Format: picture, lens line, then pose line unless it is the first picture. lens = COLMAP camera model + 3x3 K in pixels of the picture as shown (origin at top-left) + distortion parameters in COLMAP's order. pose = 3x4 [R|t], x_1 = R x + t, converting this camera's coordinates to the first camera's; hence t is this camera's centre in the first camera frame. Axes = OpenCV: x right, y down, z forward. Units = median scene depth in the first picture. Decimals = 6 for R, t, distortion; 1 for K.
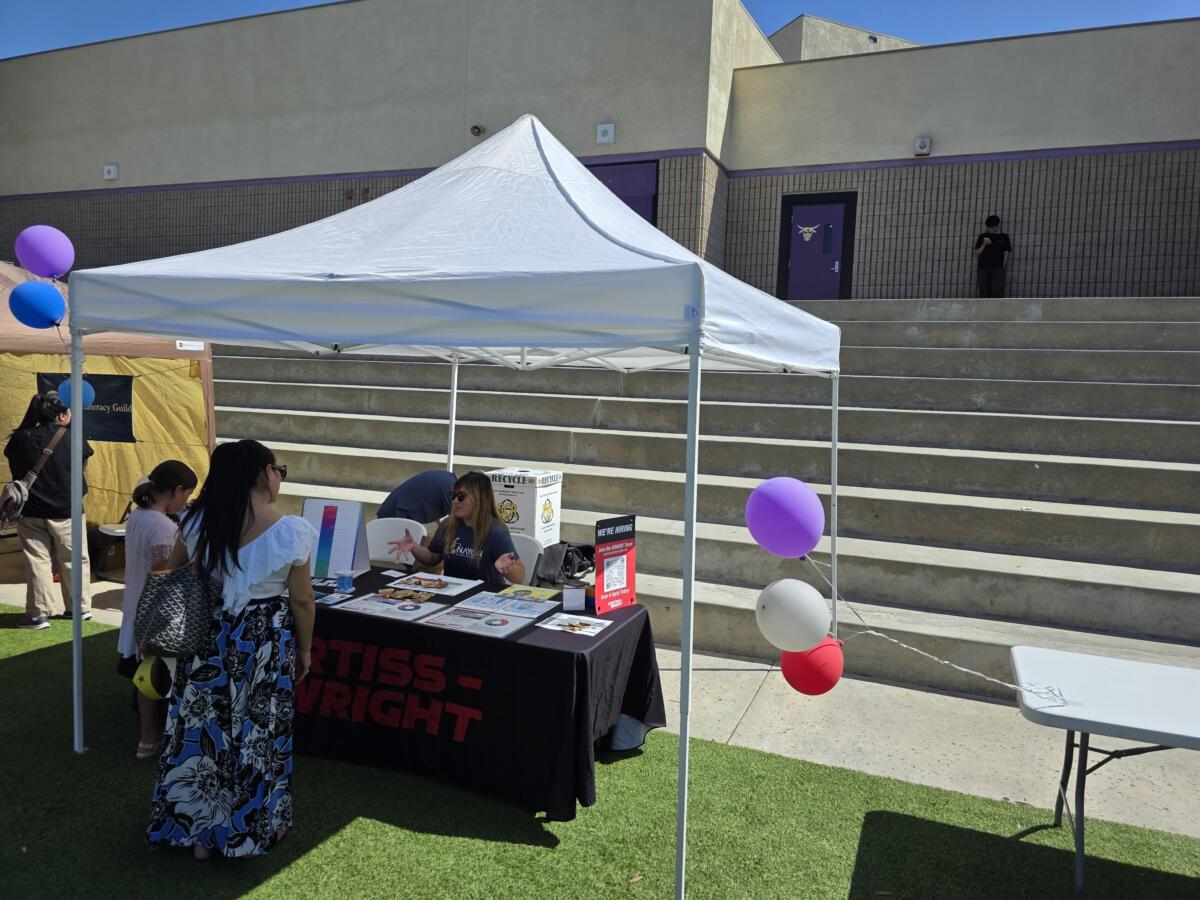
lens RADIAL K [[809.1, 0, 605.7], [0, 809.1, 447.6], [0, 0, 1]] dist [0.029072, -0.031772]
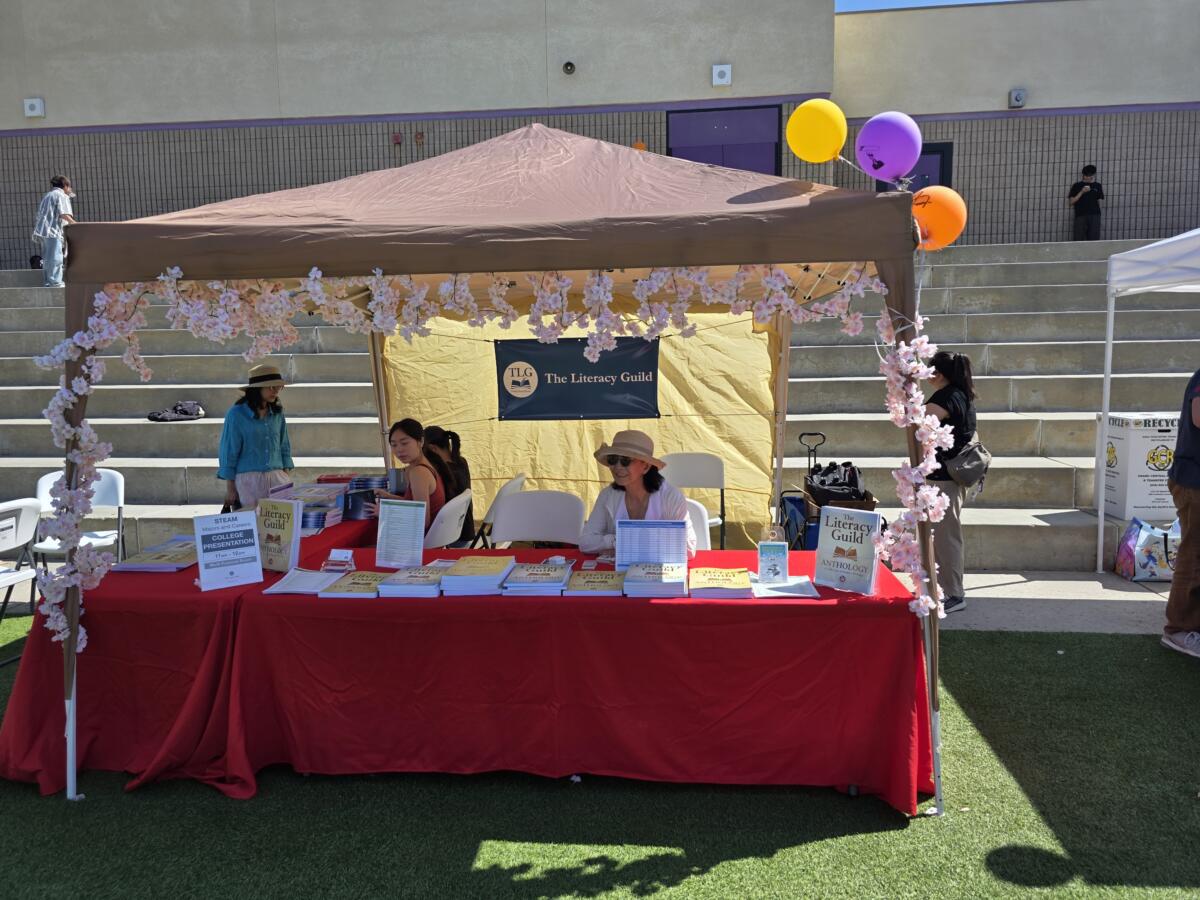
lens RADIAL K [[809.1, 0, 589.3], [0, 809.1, 454.5], [0, 0, 1]] dist [0.029072, -0.031772]
pose [[0.962770, -0.081119, 0.257864, -0.446083], [0.069976, 0.996186, 0.052117, -0.008824], [-0.261108, -0.032132, 0.964775, 0.121046]]
